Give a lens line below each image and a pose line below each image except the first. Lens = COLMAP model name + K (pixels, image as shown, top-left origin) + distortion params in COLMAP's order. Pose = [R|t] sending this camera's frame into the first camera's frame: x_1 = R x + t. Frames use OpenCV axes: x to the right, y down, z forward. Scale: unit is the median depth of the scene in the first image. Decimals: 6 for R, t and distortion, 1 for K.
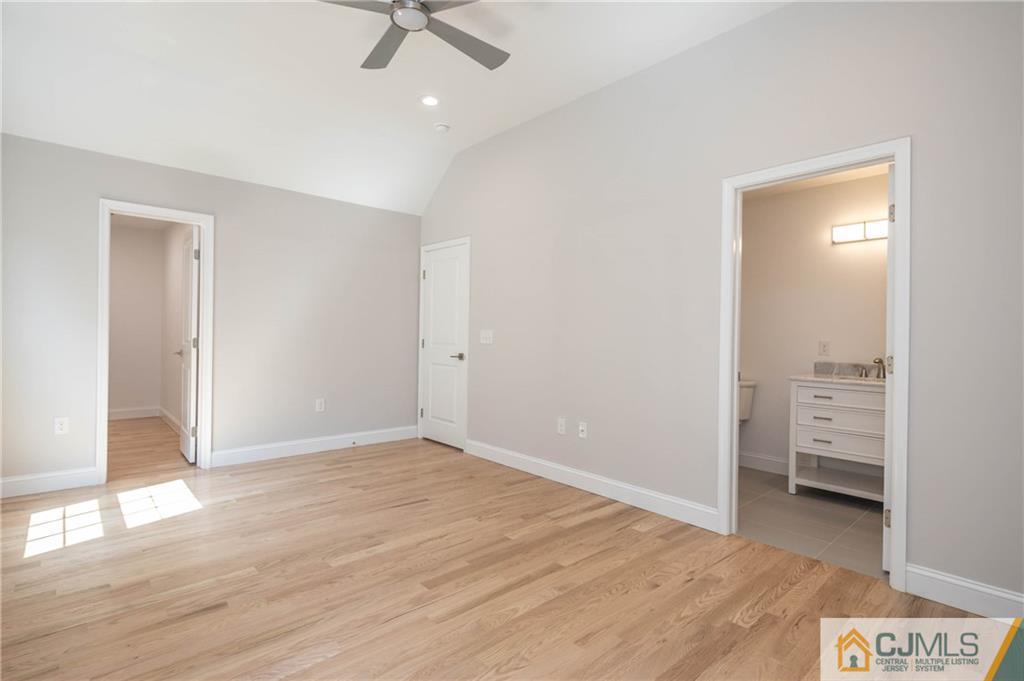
lens RADIAL K [[512.4, 0, 512.0], [0, 512.4, 337.1], [0, 0, 1]] dist [0.000736, 0.000584]
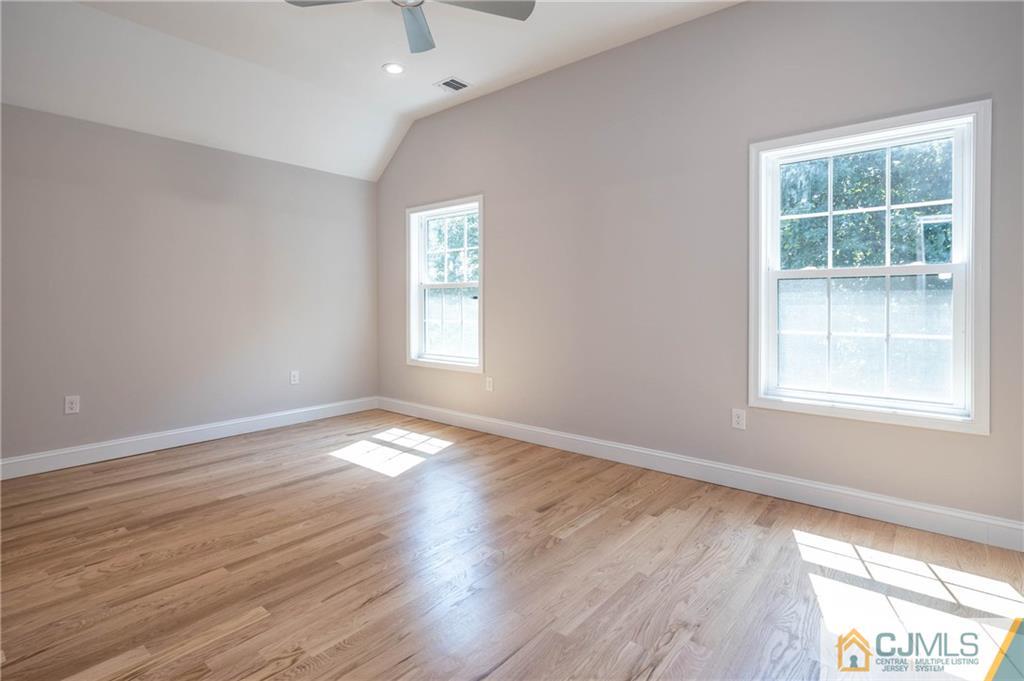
lens RADIAL K [[512.4, 0, 504.4], [0, 512.4, 303.3], [0, 0, 1]] dist [0.000736, 0.000584]
pose [[-0.990888, -0.013755, -0.133984, -0.258590], [-0.014414, 0.999888, 0.003954, -0.010848], [0.133915, 0.005850, -0.990976, 2.012843]]
